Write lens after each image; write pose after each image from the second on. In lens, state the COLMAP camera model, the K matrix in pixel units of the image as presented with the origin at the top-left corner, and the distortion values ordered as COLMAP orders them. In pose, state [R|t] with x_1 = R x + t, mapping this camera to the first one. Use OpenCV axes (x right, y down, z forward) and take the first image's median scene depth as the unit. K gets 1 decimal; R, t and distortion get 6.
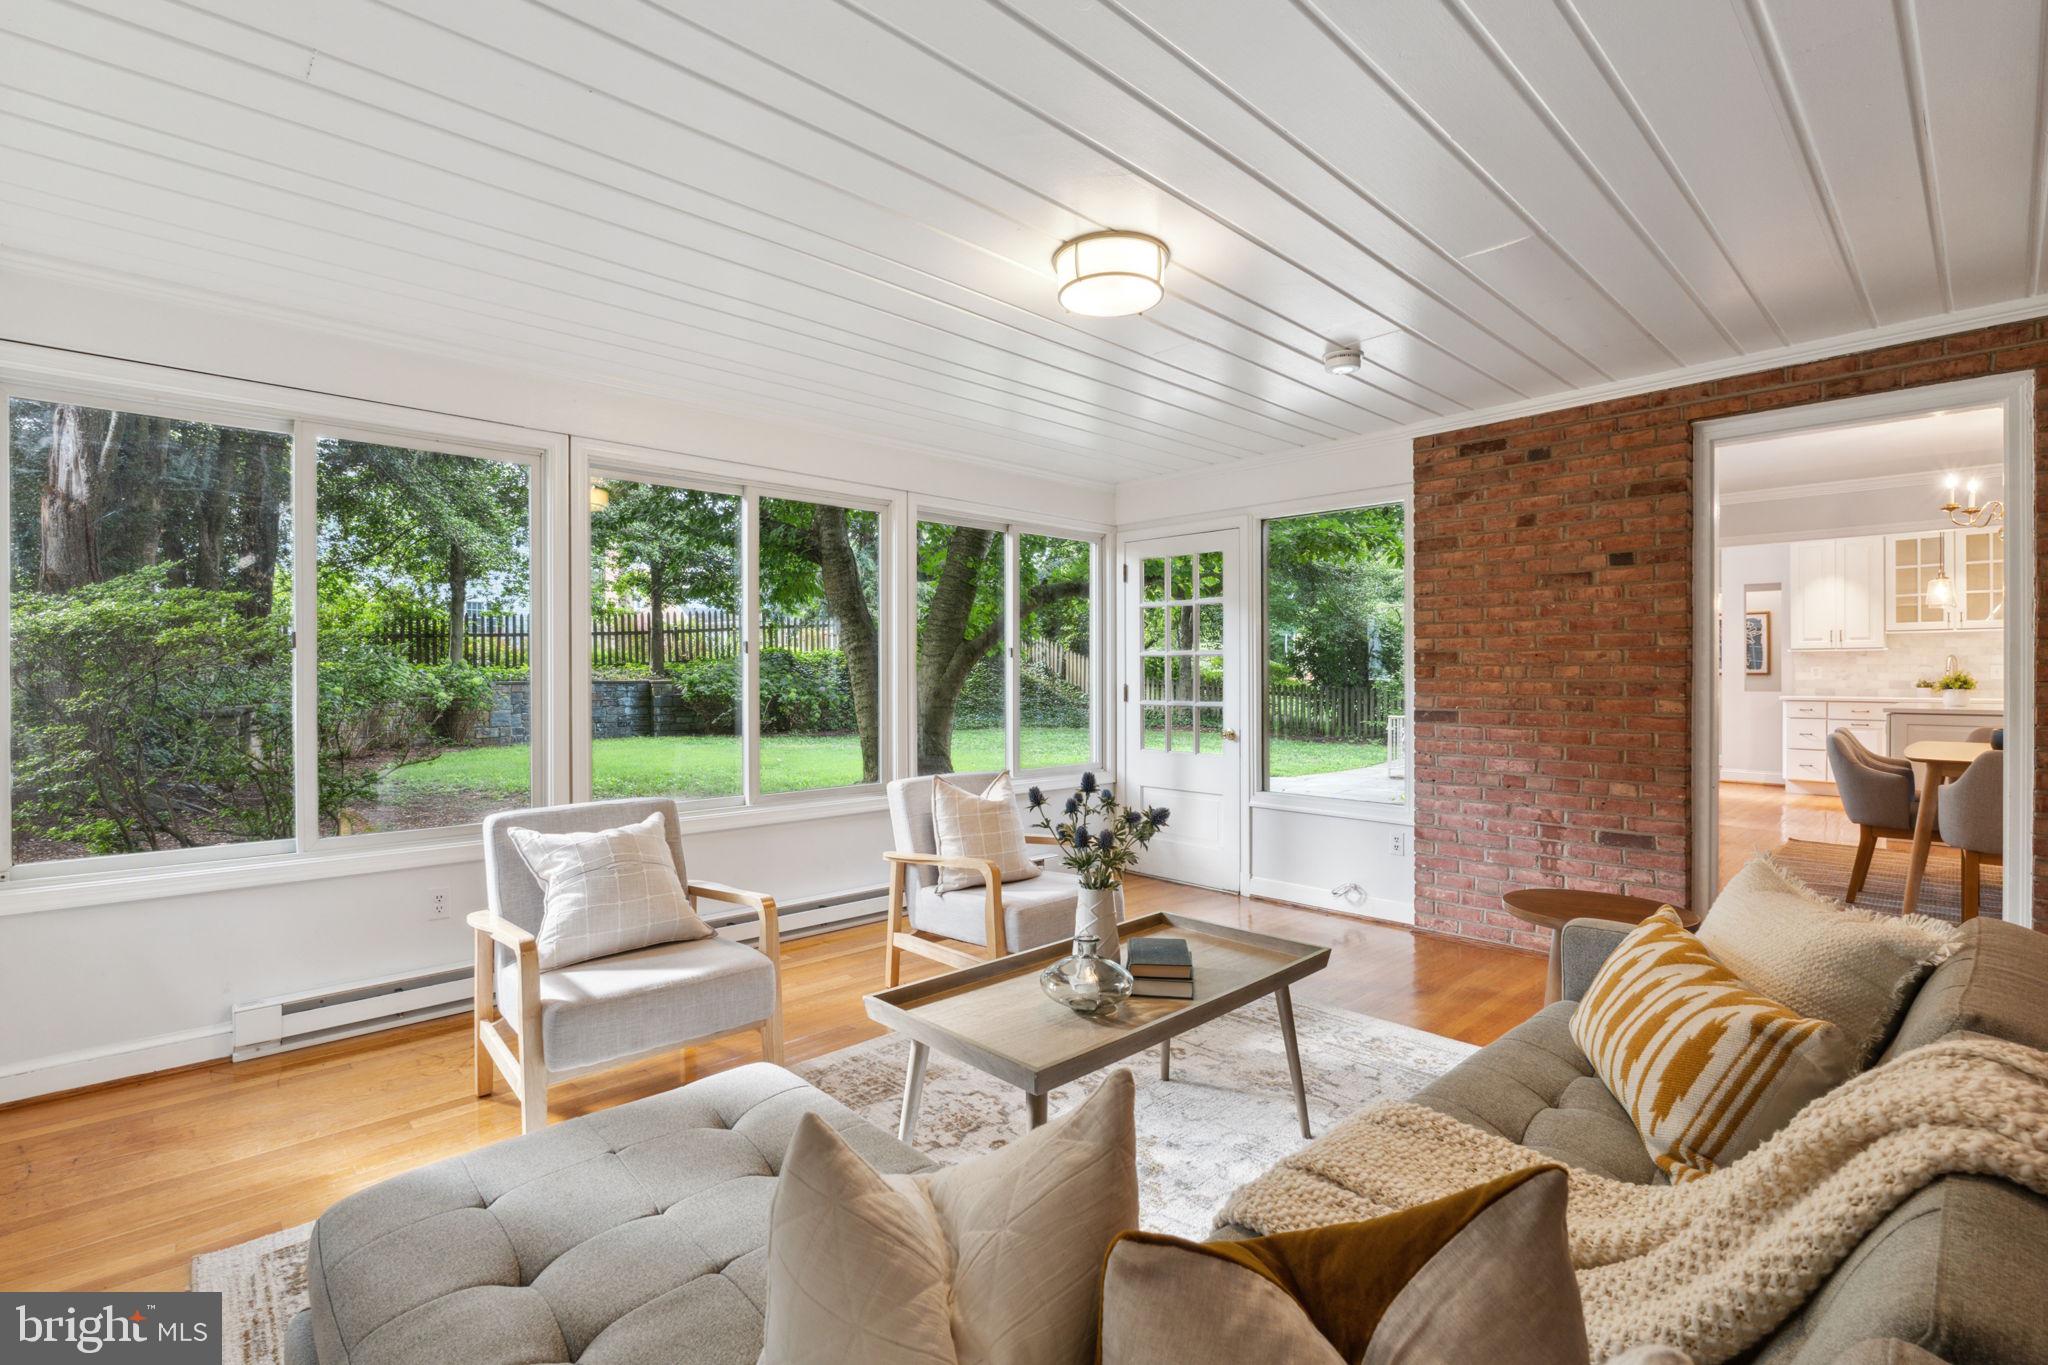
lens RADIAL K [[949.6, 0, 1002.4], [0, 949.6, 675.2], [0, 0, 1]] dist [-0.007376, 0.000552]
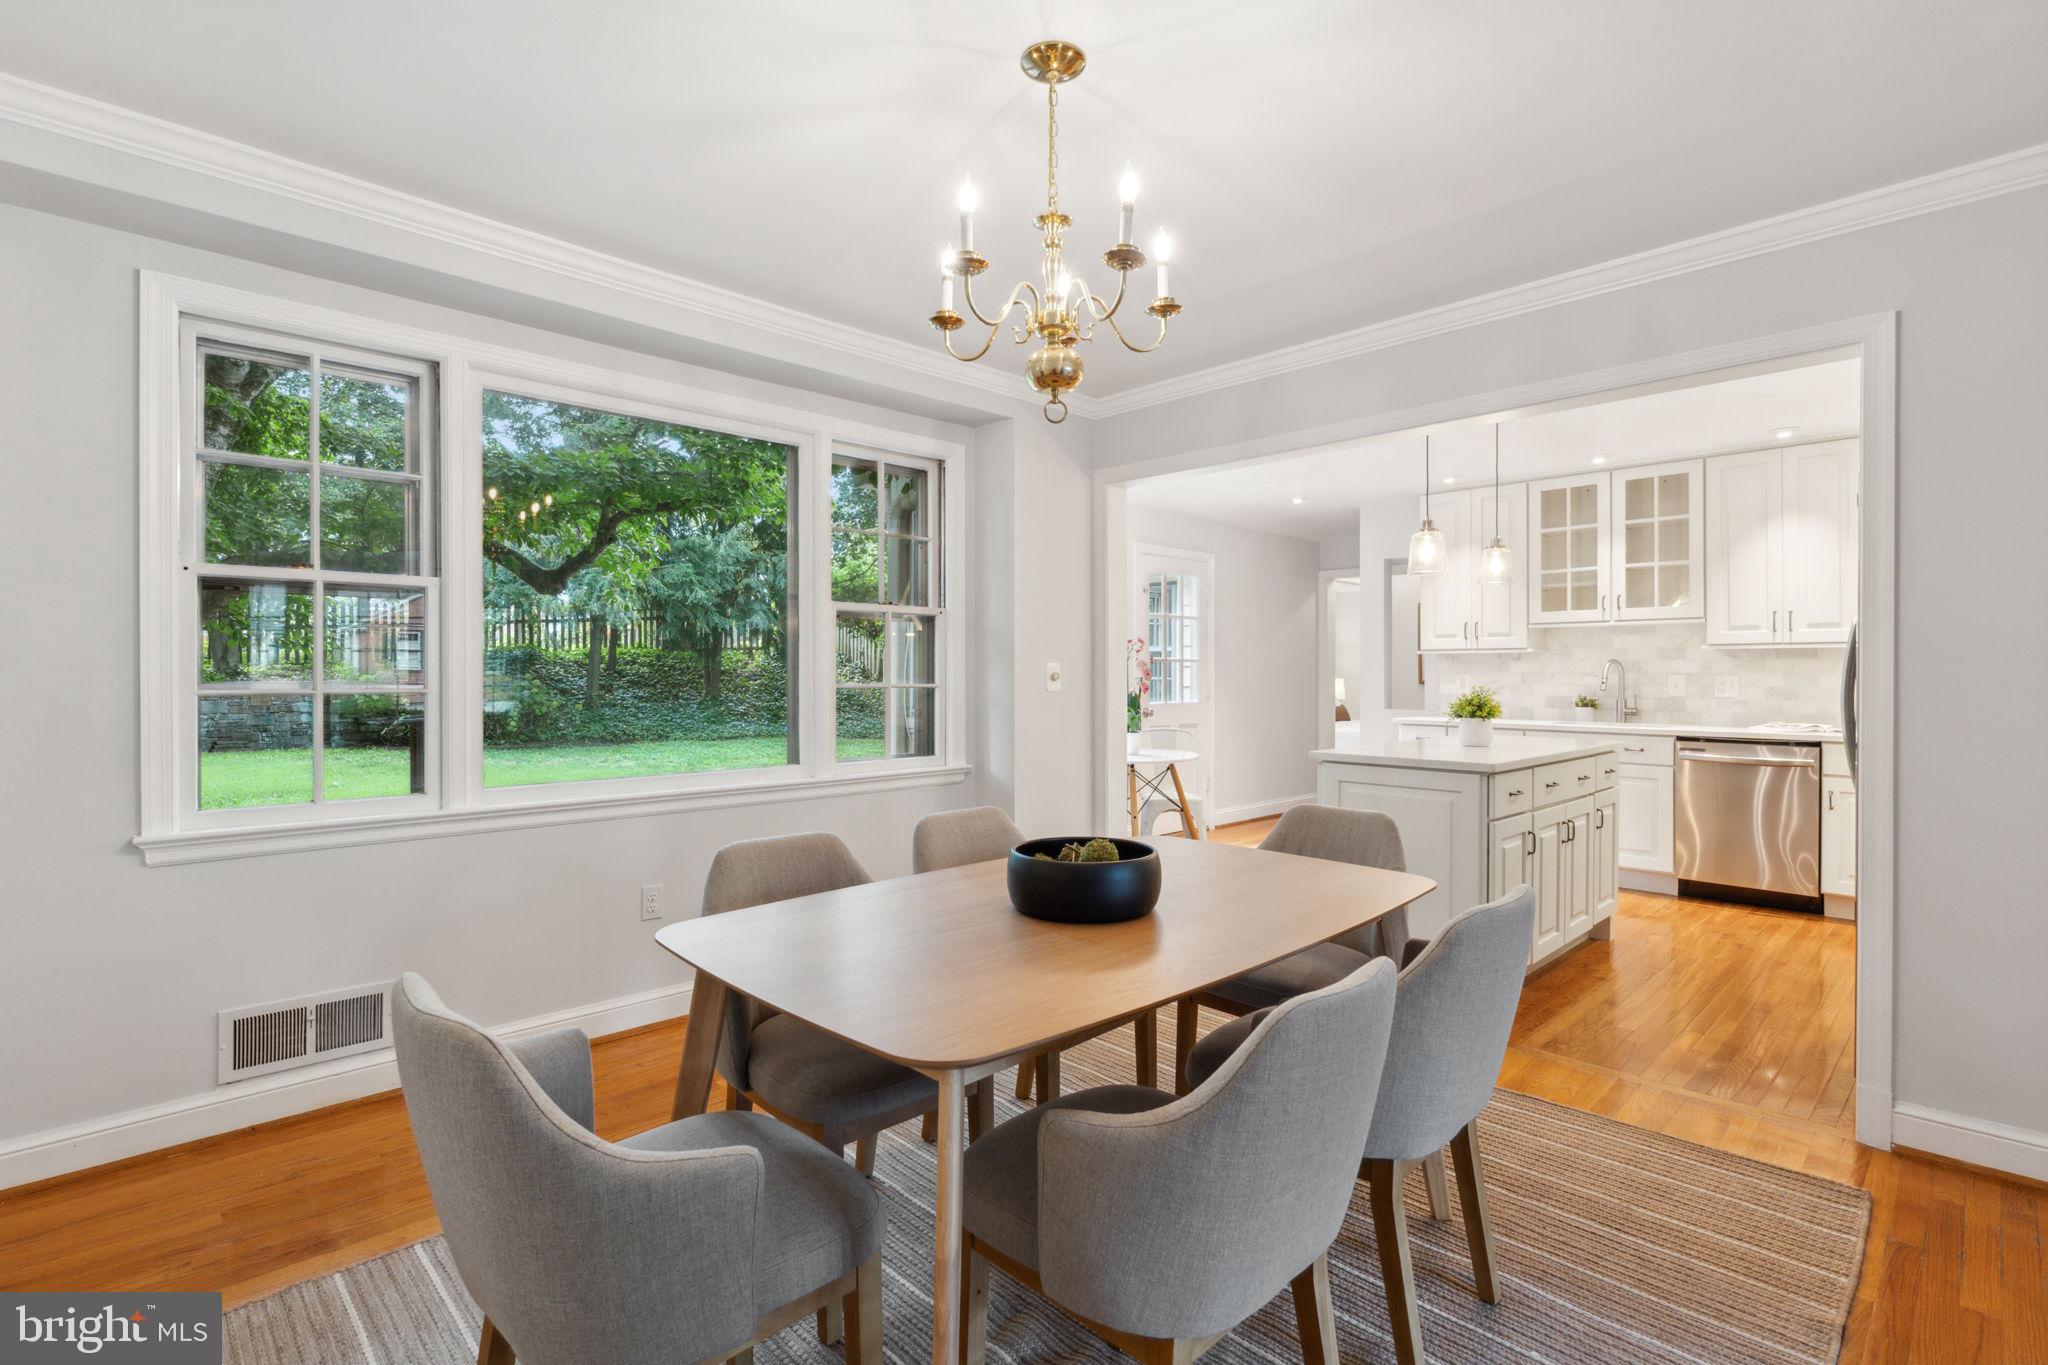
lens RADIAL K [[949.6, 0, 1016.8], [0, 949.6, 671.5], [0, 0, 1]] dist [-0.007376, 0.000552]
pose [[0.999987, 0.003294, 0.003976, 0.552786], [-0.003284, 0.999992, -0.002469, -0.009386], [-0.003984, 0.002456, 0.999989, 0.309894]]
